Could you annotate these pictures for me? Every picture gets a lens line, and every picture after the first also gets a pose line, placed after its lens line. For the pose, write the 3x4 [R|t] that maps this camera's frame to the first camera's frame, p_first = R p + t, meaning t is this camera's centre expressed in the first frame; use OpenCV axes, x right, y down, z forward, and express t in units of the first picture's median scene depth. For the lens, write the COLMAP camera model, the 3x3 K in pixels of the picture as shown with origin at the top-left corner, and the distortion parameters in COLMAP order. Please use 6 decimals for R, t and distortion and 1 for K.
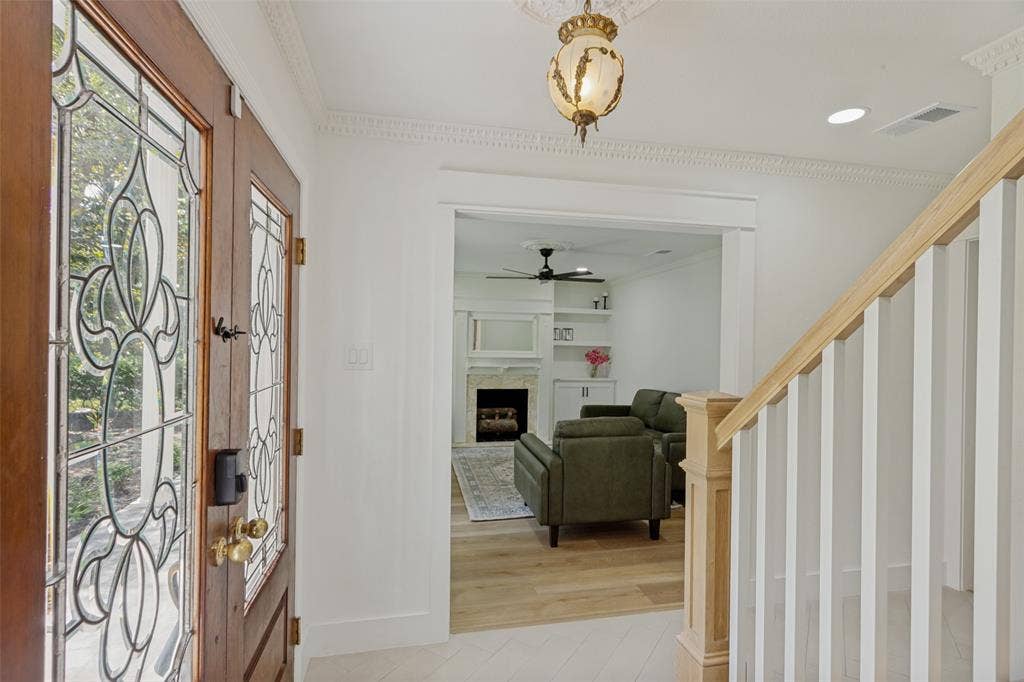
lens RADIAL K [[489.1, 0, 513.6], [0, 489.1, 342.7], [0, 0, 1]] dist [0.006139, 0.000776]
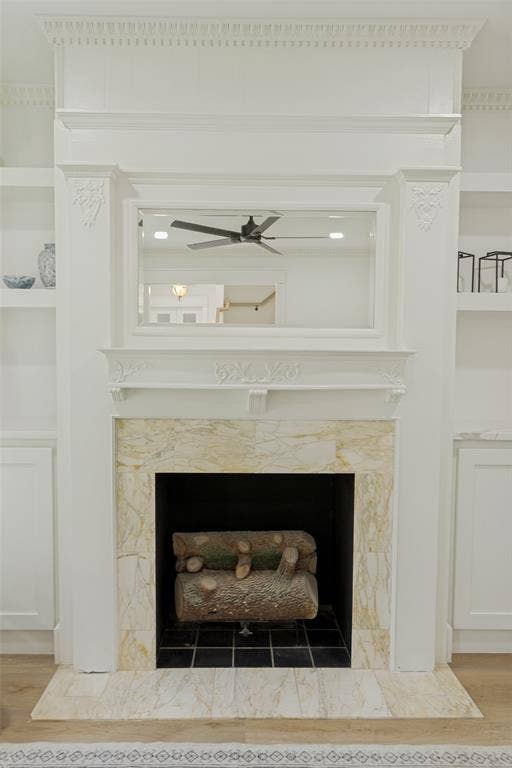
lens RADIAL K [[559.5, 0, 250.2], [0, 559.5, 386.2], [0, 0, 1]] dist [-0.006481, -0.002117]
pose [[0.980591, 0.000093, -0.196064, 0.033155], [0.011169, 0.998349, 0.056337, 0.030907], [0.195746, -0.057433, 0.978971, 0.697006]]
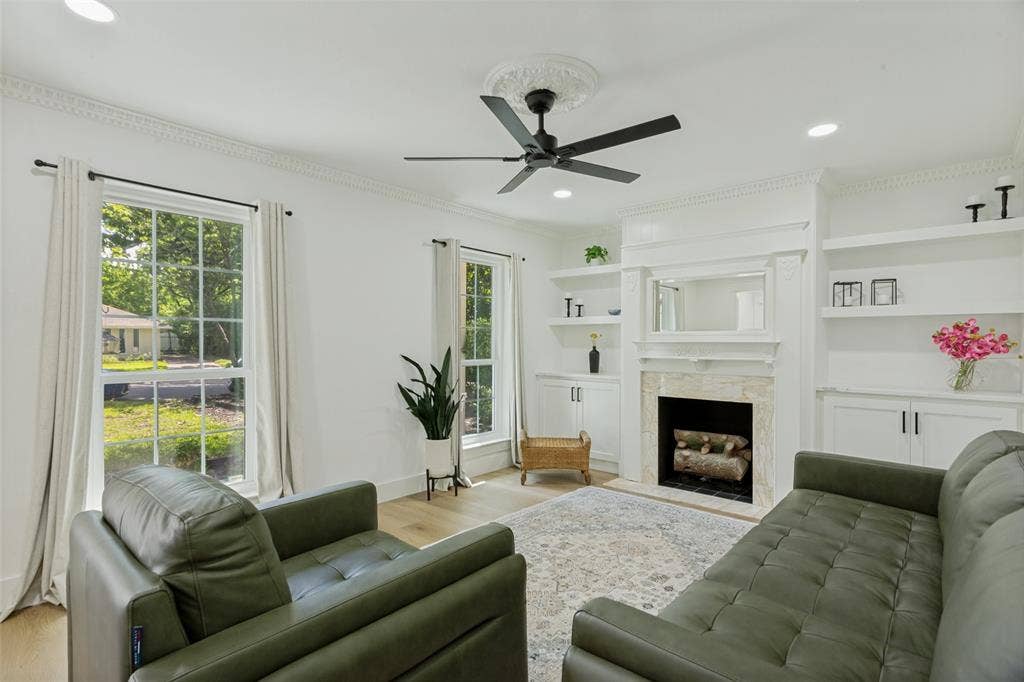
lens RADIAL K [[489.1, 0, 509.2], [0, 489.1, 344.1], [0, 0, 1]] dist [0.006139, 0.000776]
pose [[0.590480, -0.013953, -0.806932, 0.293167], [0.011506, 0.999894, -0.008870, 0.033516], [0.806971, -0.004047, 0.590578, 0.485098]]
